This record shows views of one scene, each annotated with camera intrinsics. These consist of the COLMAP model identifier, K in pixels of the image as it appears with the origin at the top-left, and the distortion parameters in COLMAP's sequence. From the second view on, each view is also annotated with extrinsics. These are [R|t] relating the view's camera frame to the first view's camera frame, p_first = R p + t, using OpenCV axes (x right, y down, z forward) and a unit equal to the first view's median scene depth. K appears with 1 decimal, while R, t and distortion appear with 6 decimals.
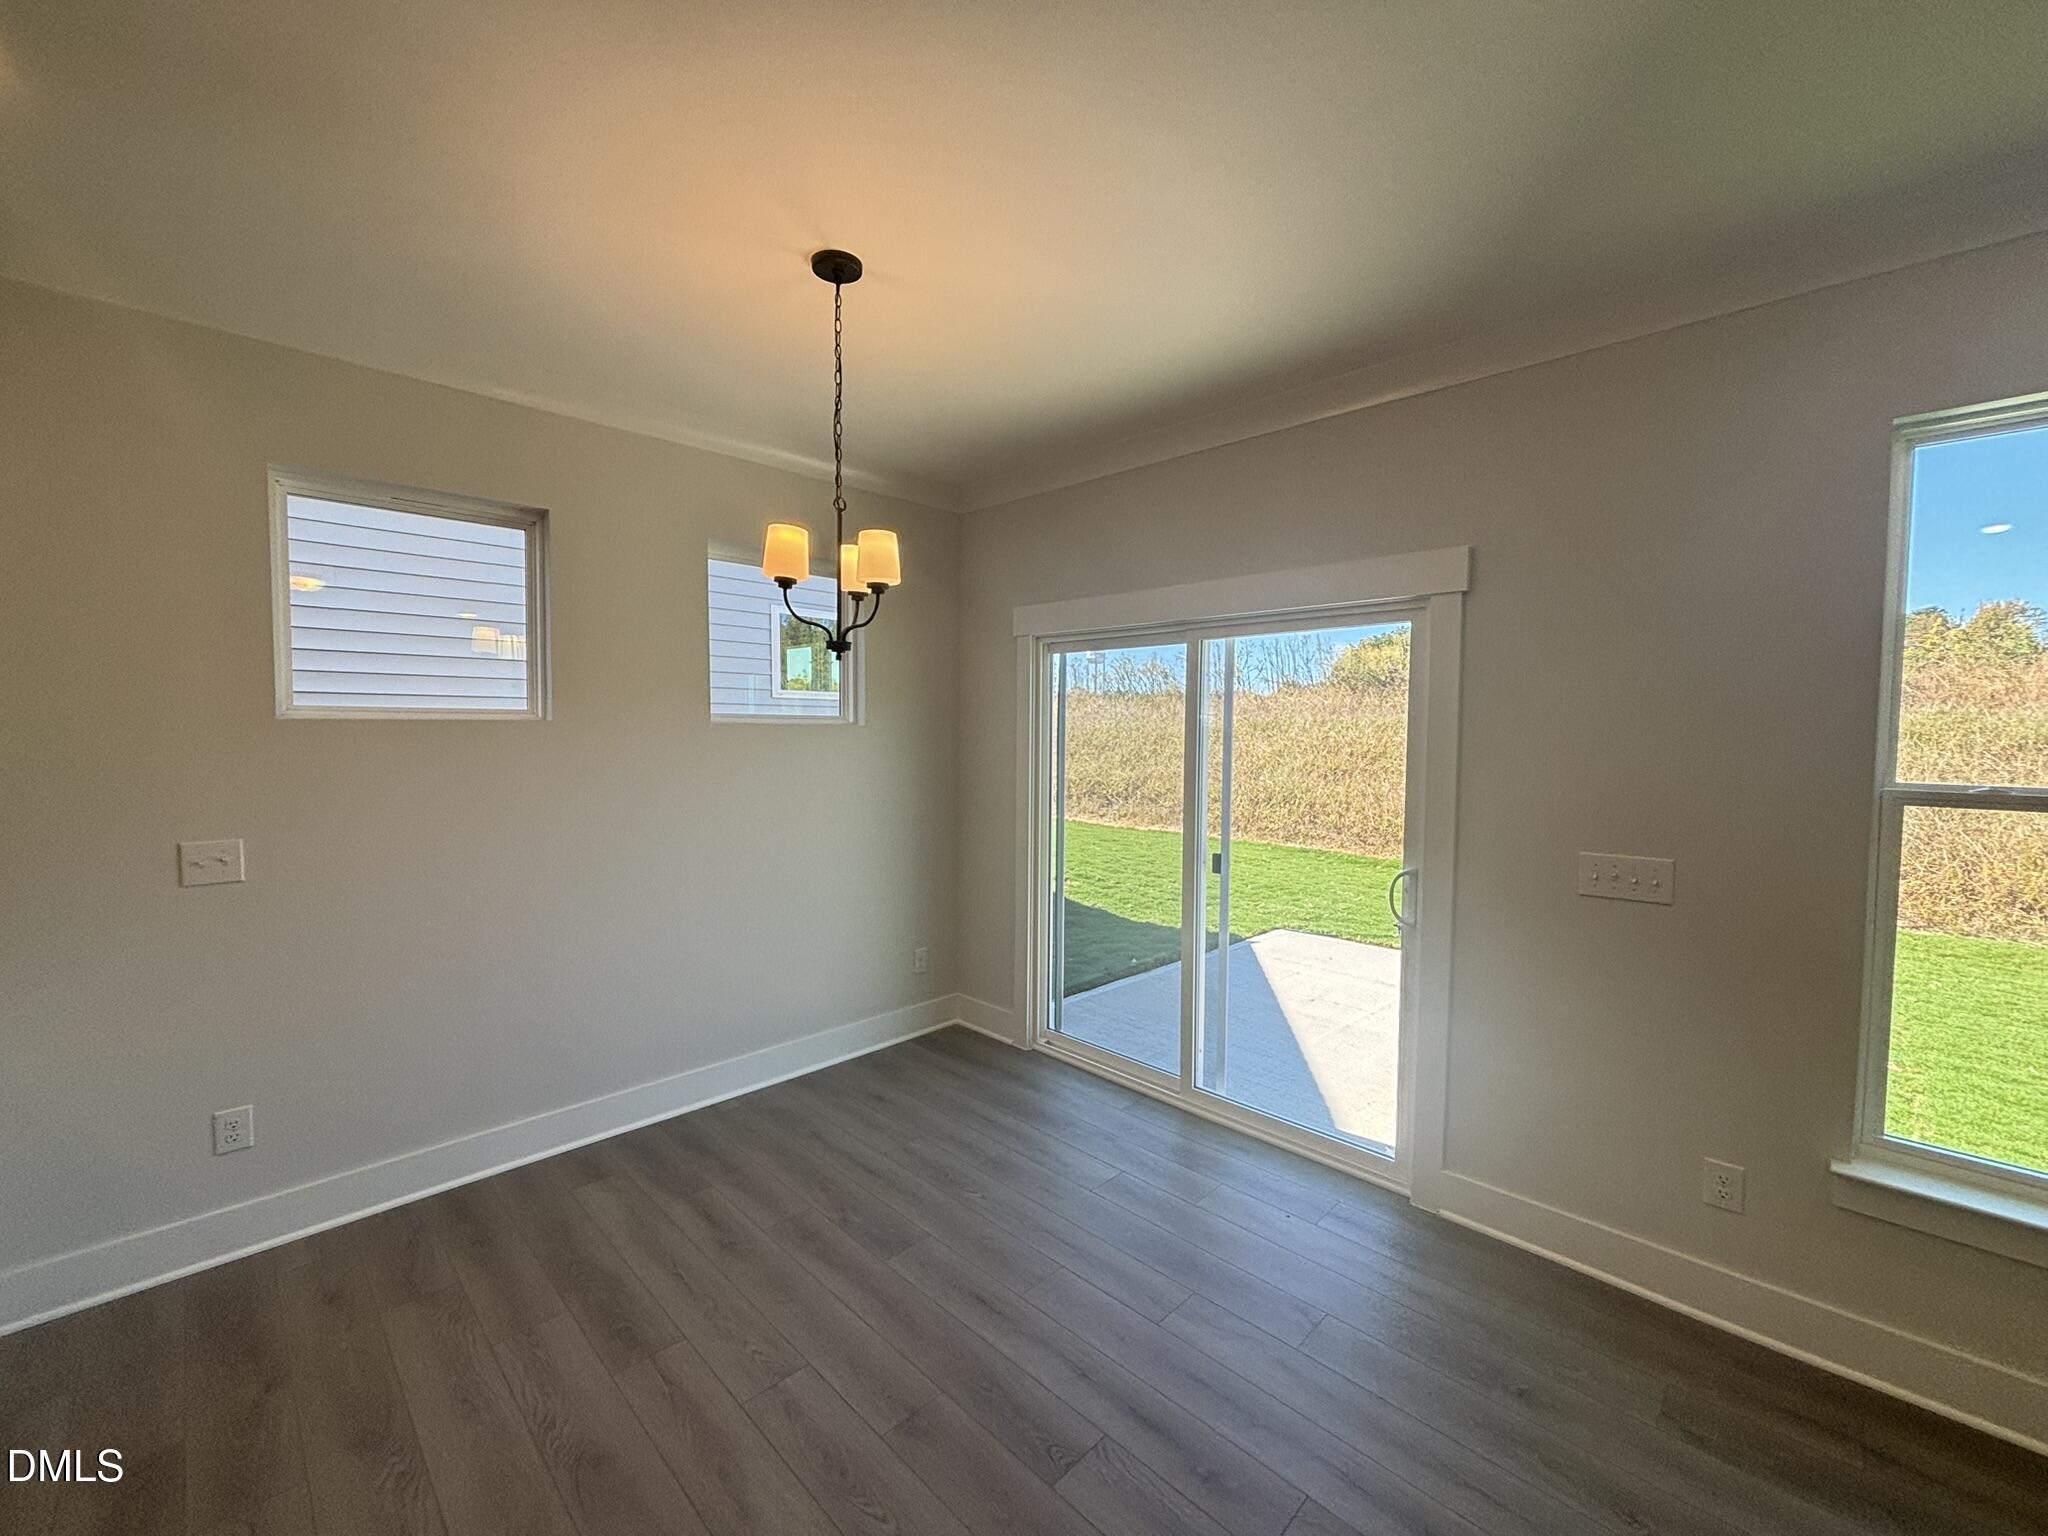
lens RADIAL K [[825.6, 0, 1025.7], [0, 825.6, 762.2], [0, 0, 1]] dist [0.005678, -0.001158]
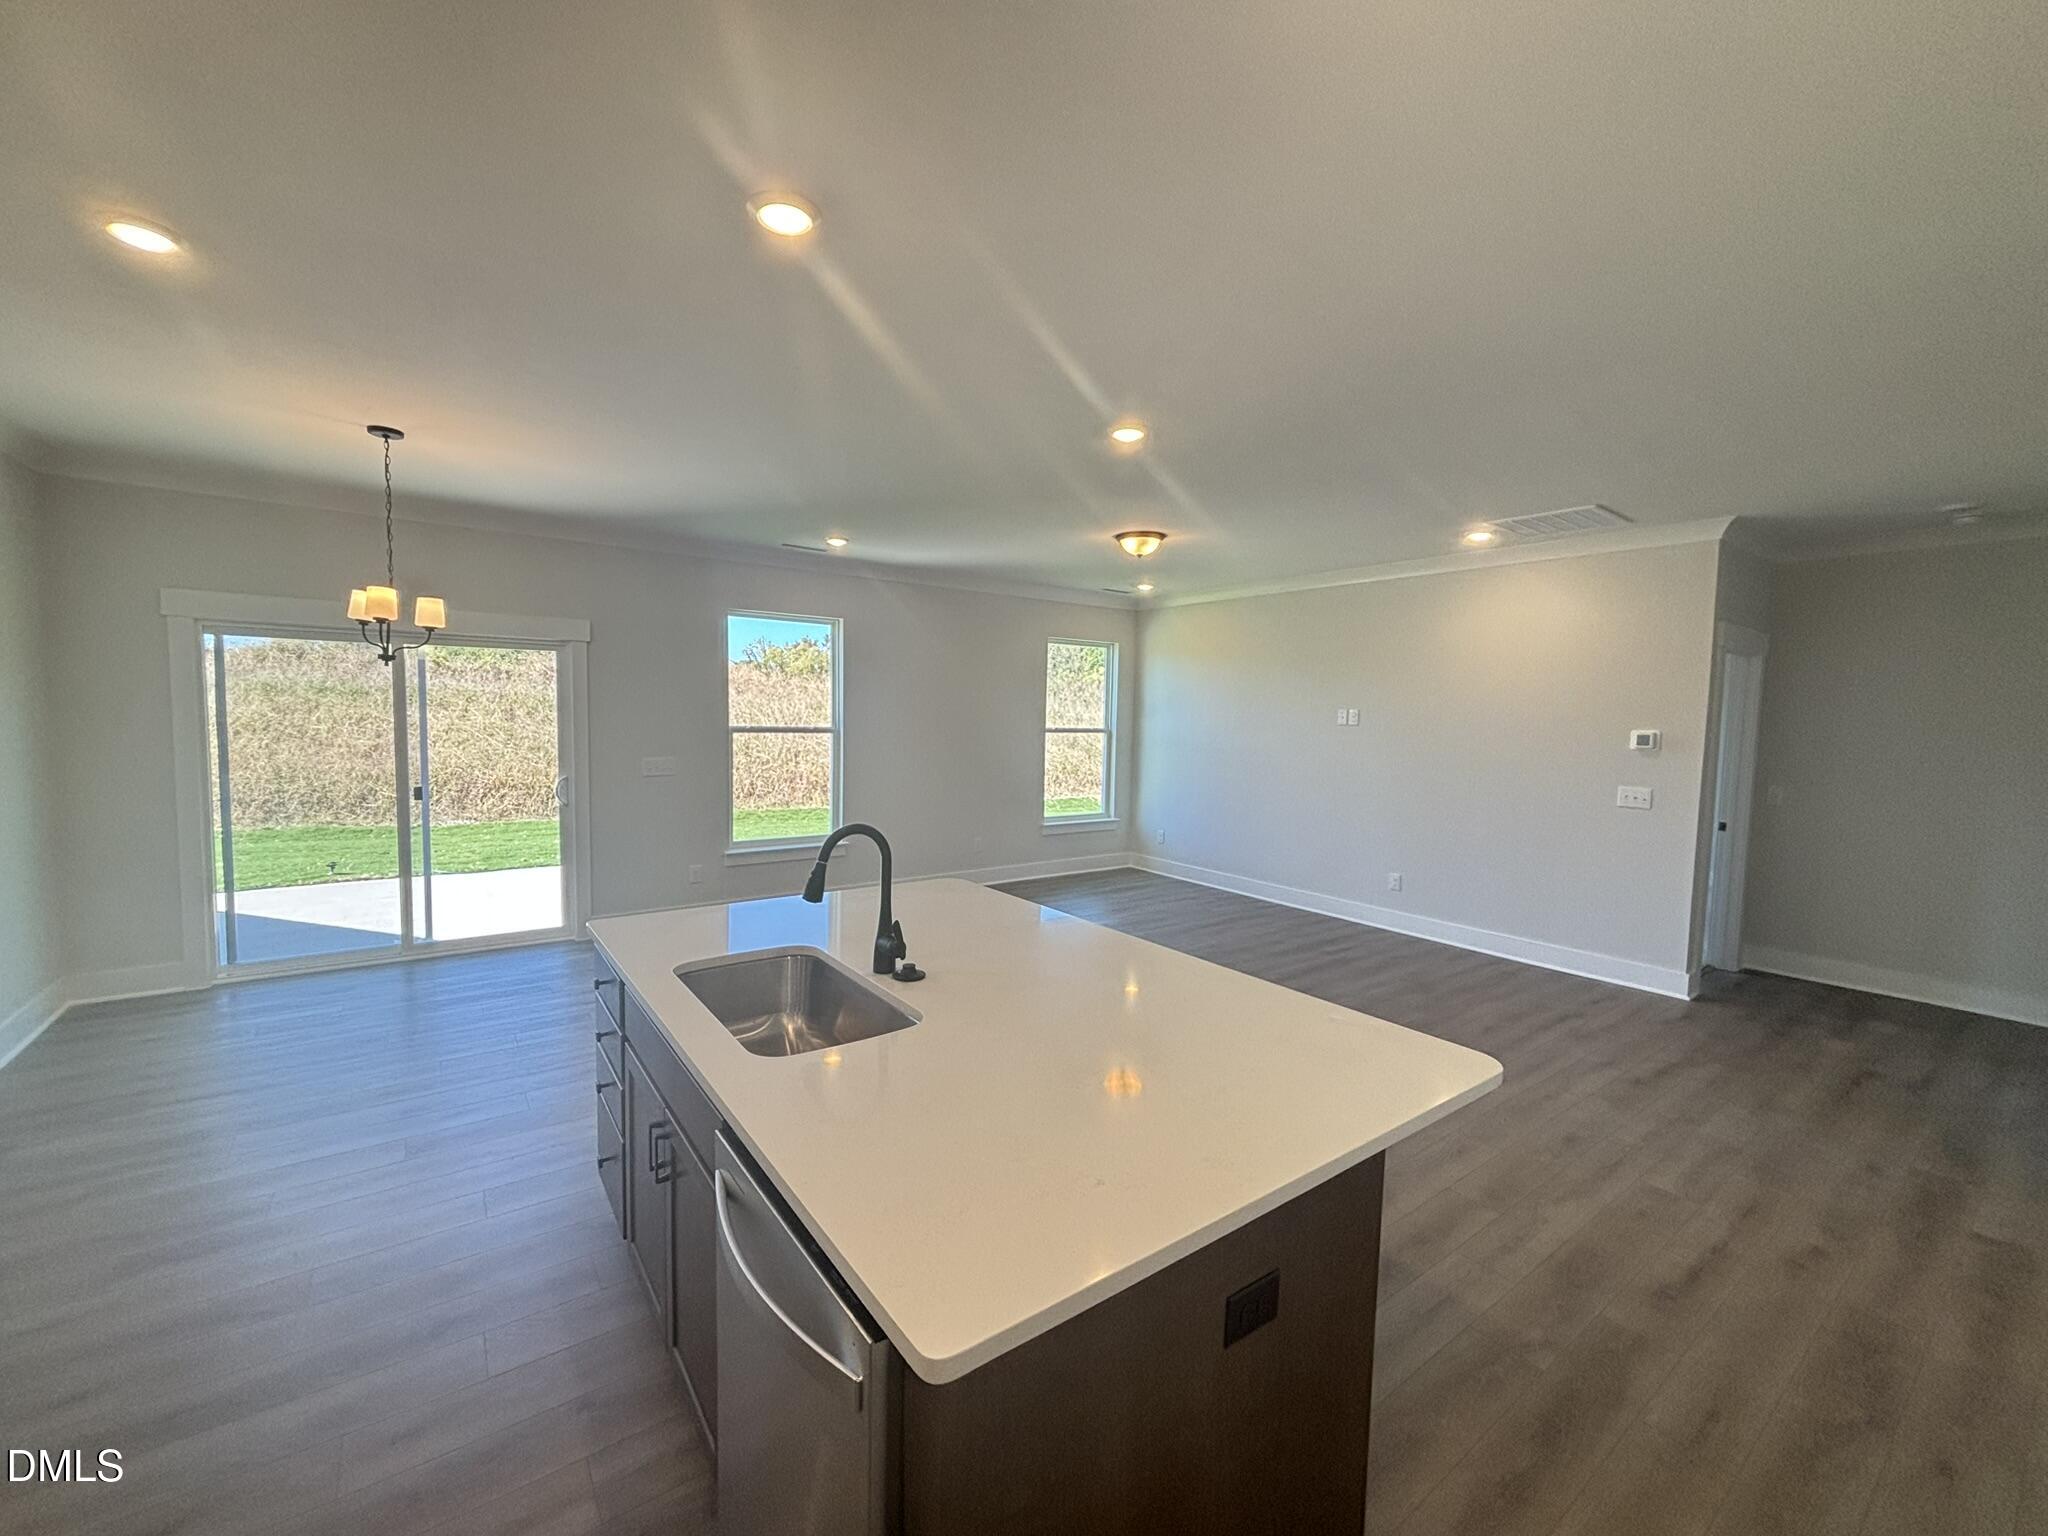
lens RADIAL K [[825.6, 0, 1013.1], [0, 825.6, 764.8], [0, 0, 1]] dist [0.005678, -0.001158]
pose [[0.176497, -0.066865, 0.982027, -0.847602], [0.022498, 0.997703, 0.063889, -0.001602], [-0.984044, 0.010818, 0.177596, -0.271108]]
